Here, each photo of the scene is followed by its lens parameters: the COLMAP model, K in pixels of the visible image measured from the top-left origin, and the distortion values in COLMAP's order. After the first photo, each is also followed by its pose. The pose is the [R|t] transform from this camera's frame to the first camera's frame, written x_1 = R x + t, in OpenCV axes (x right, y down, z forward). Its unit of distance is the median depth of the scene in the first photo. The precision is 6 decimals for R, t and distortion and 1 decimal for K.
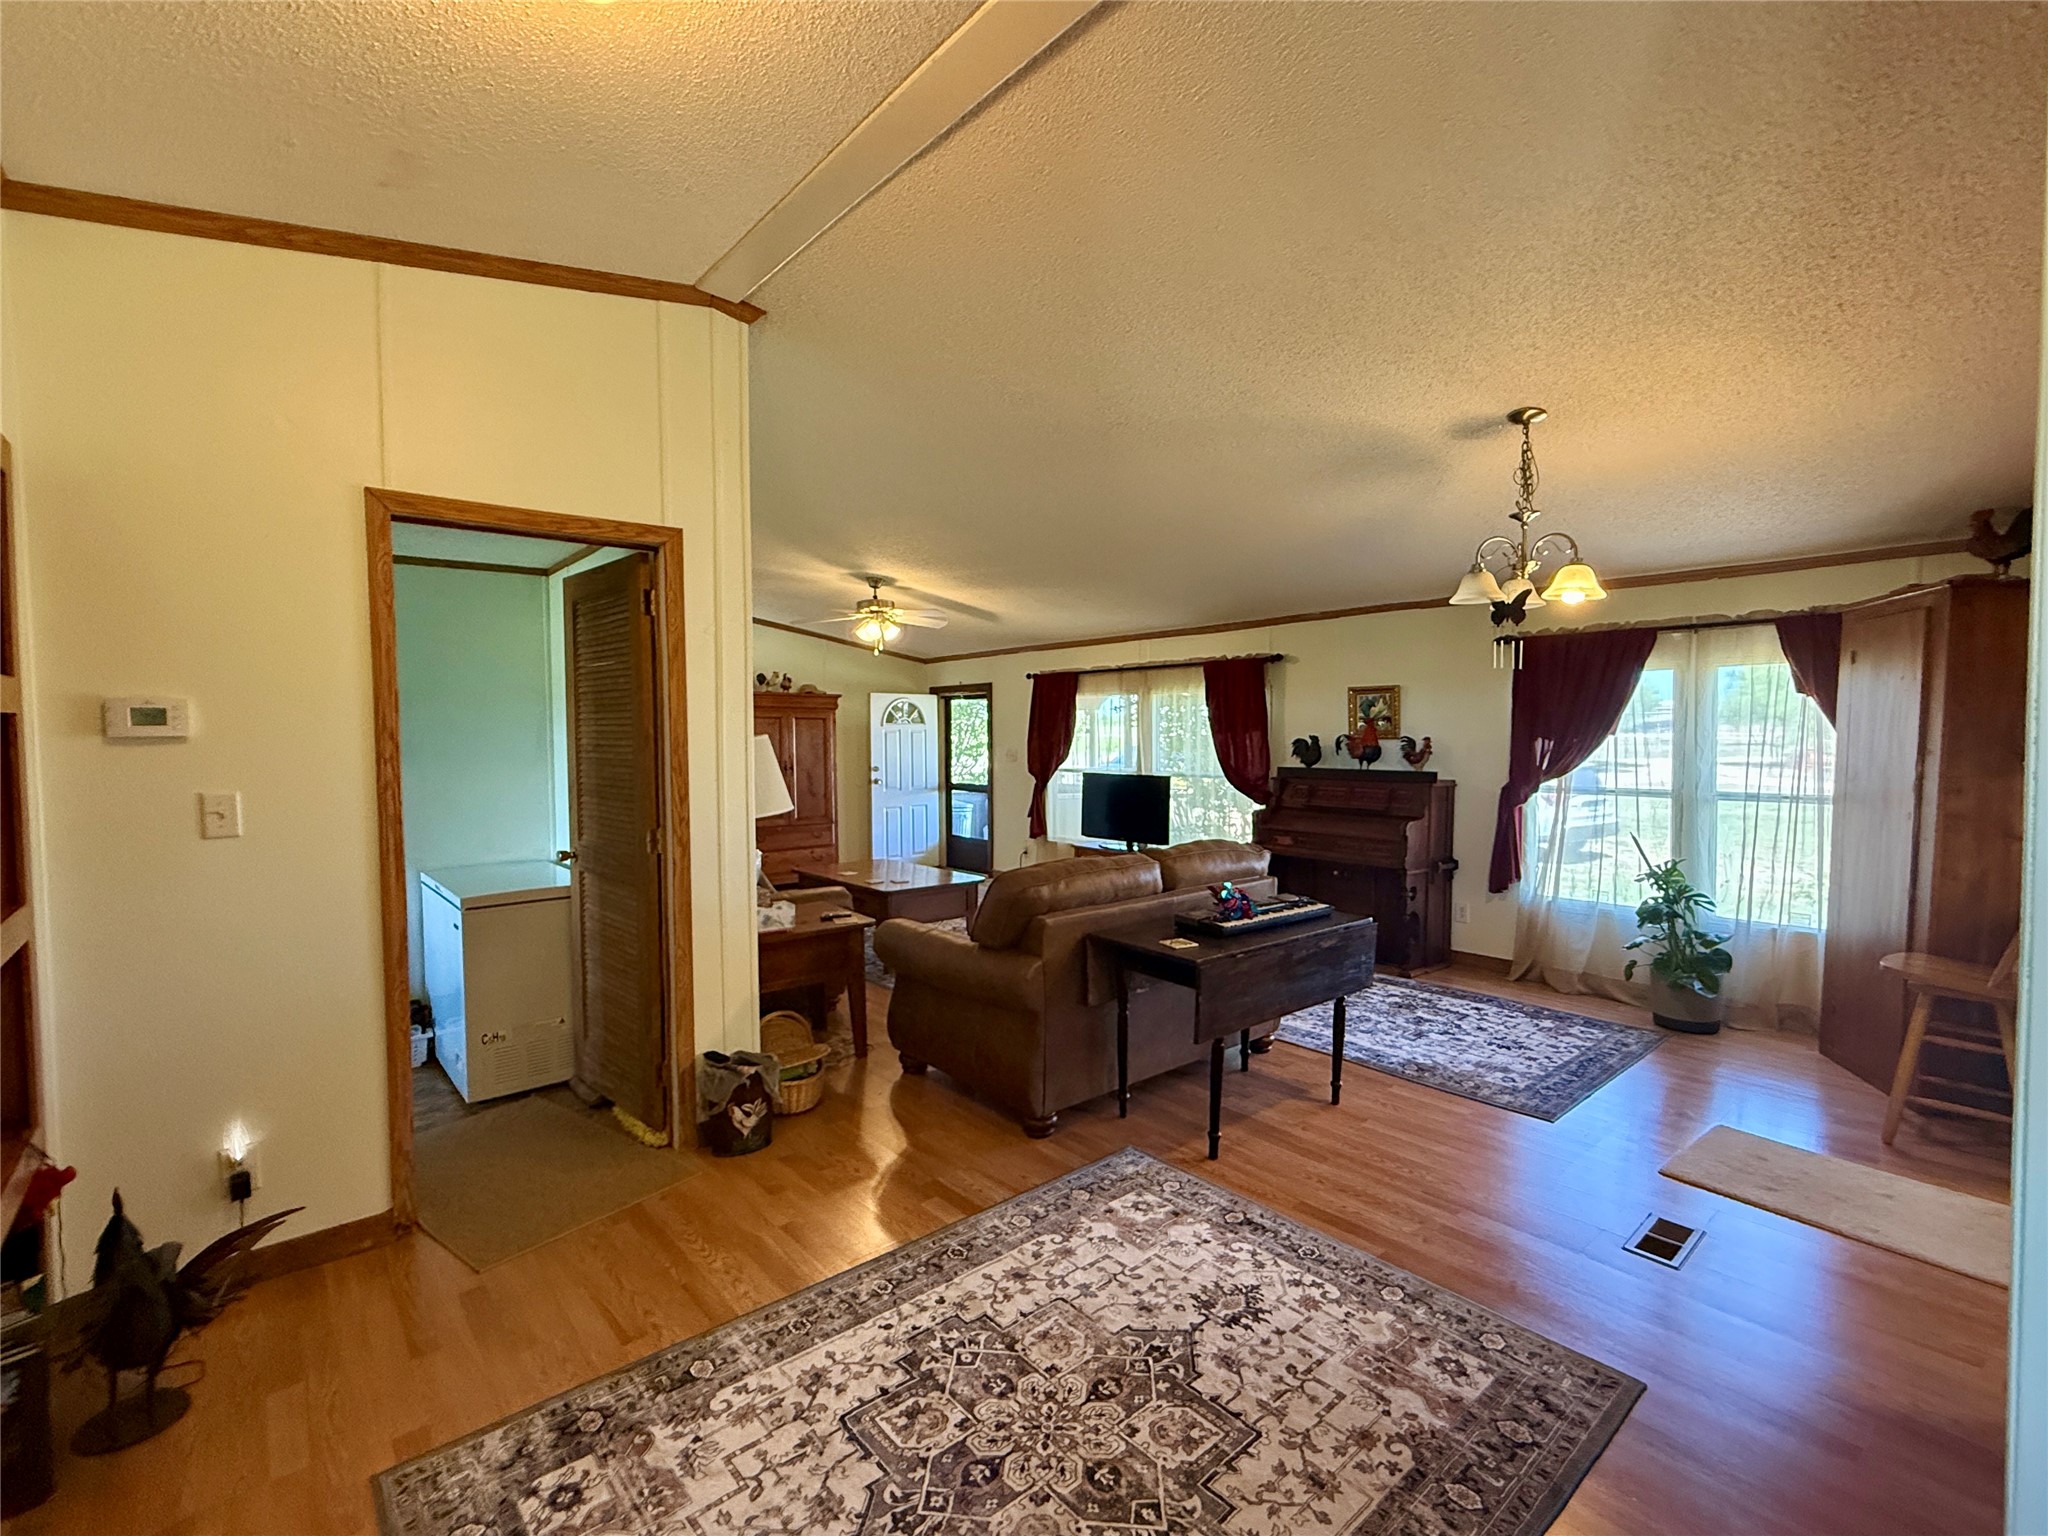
lens RADIAL K [[916.9, 0, 1020.8], [0, 916.9, 768.2], [0, 0, 1]] dist [-0.000097, 0.000011]
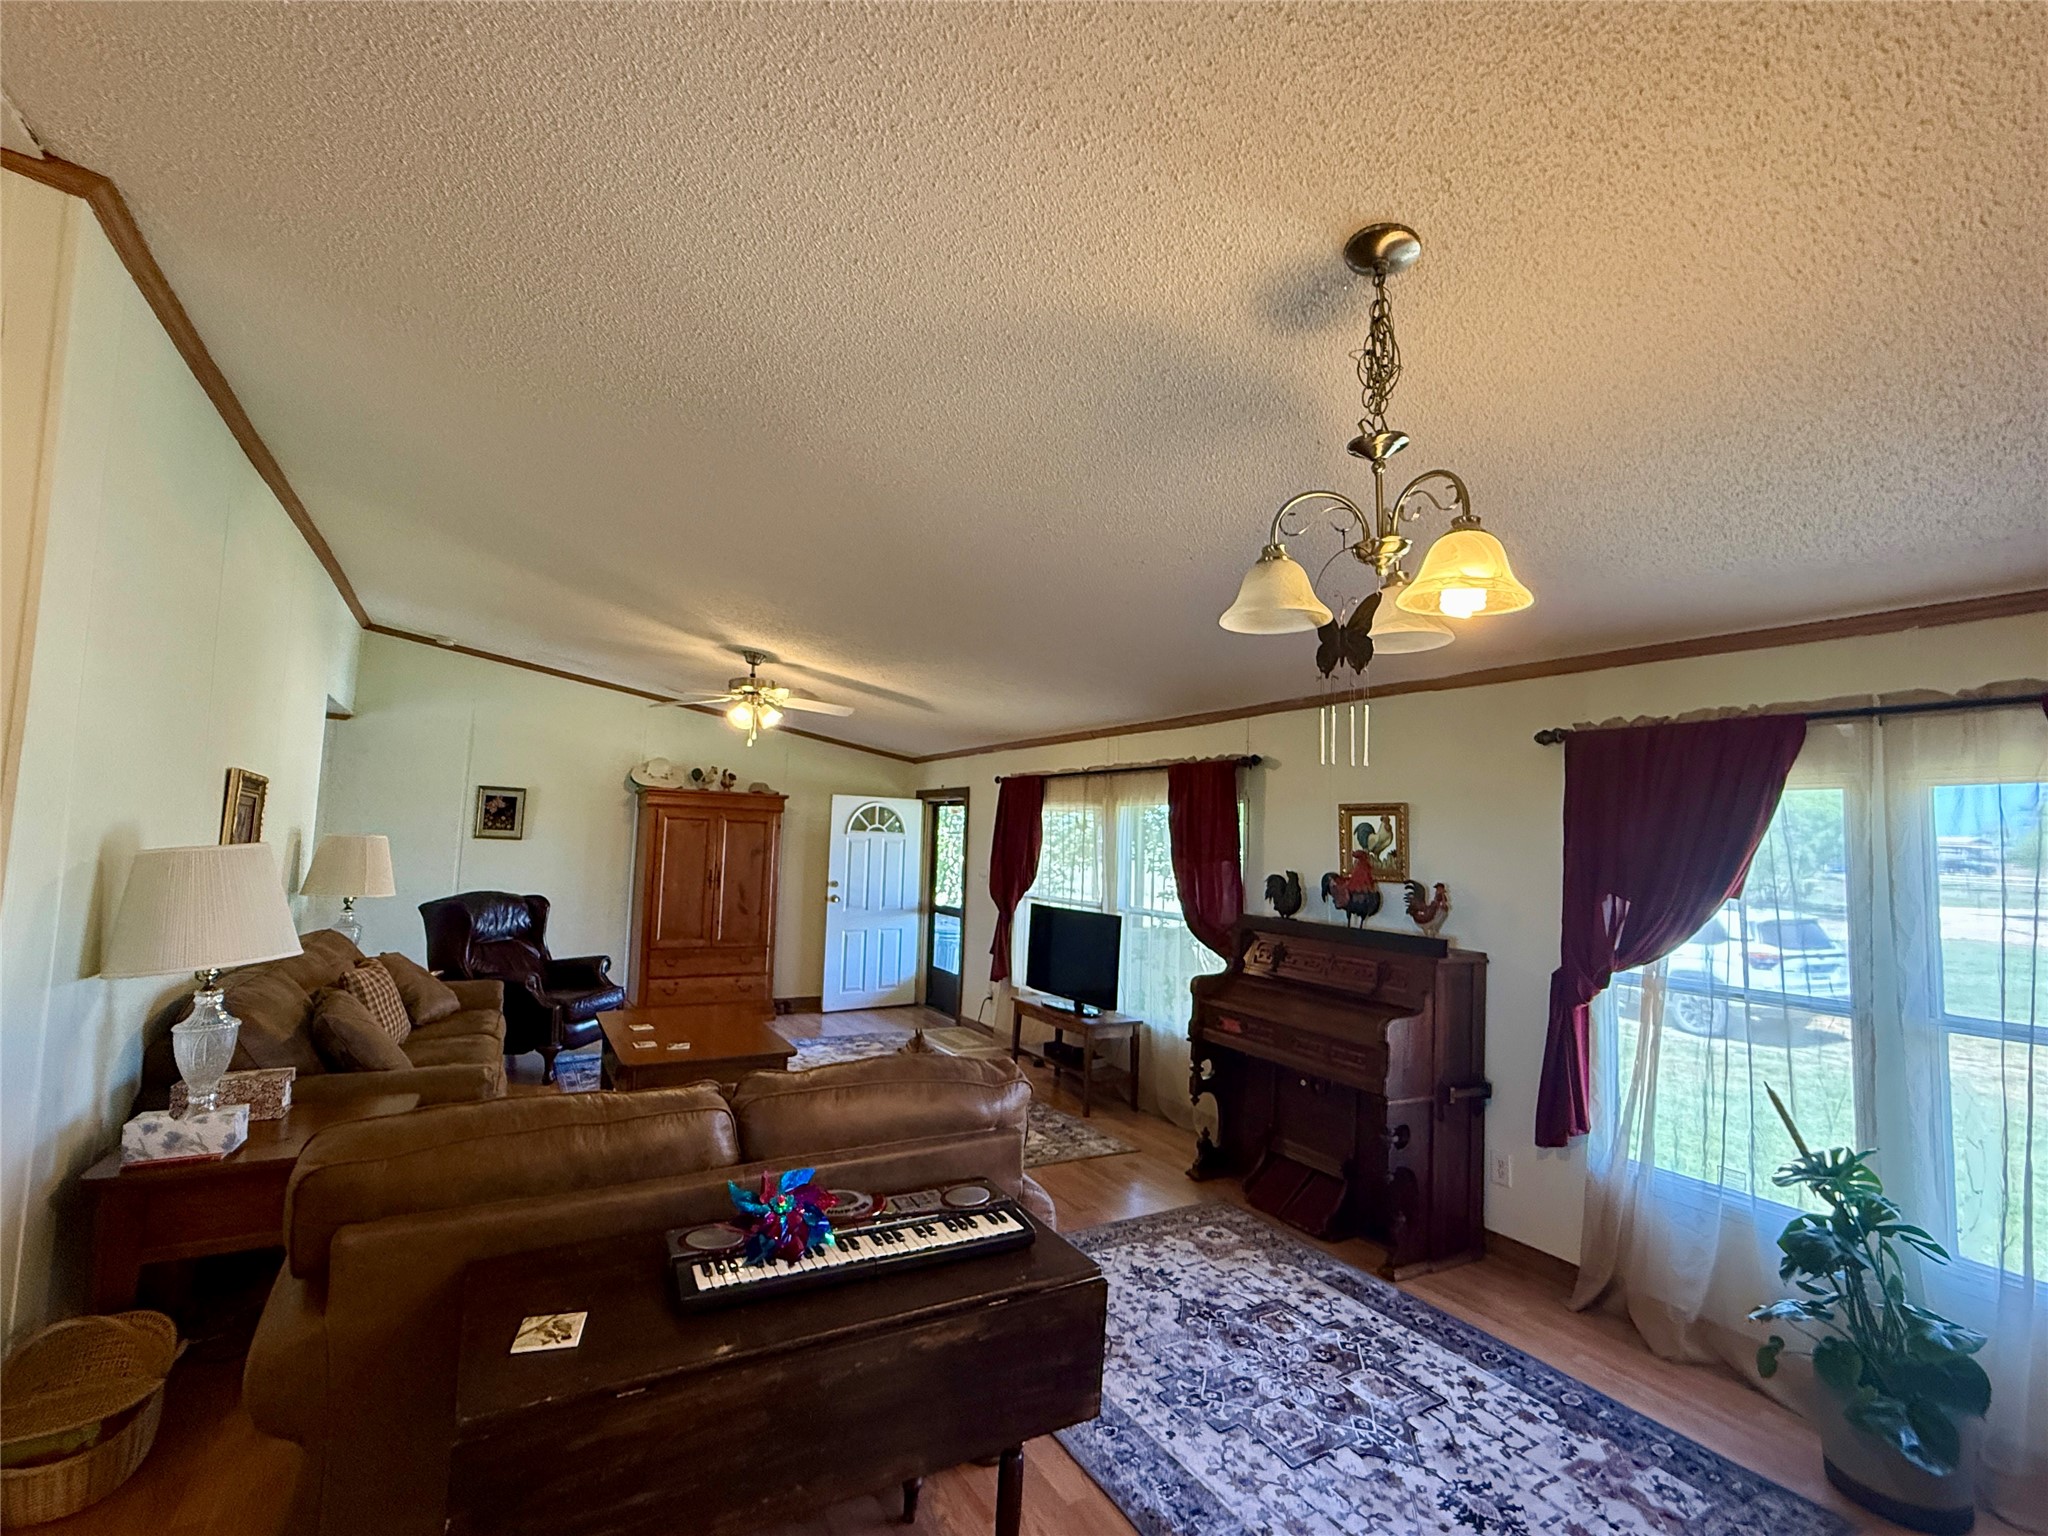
lens RADIAL K [[915.7, 0, 1026.7], [0, 915.7, 768.8], [0, 0, 1]] dist [-0.000532, -0.000801]
pose [[0.984413, 0.025595, -0.174002, 0.263323], [-0.046001, 0.992384, -0.114275, -0.026602], [0.169751, 0.120498, 0.978092, 0.302278]]
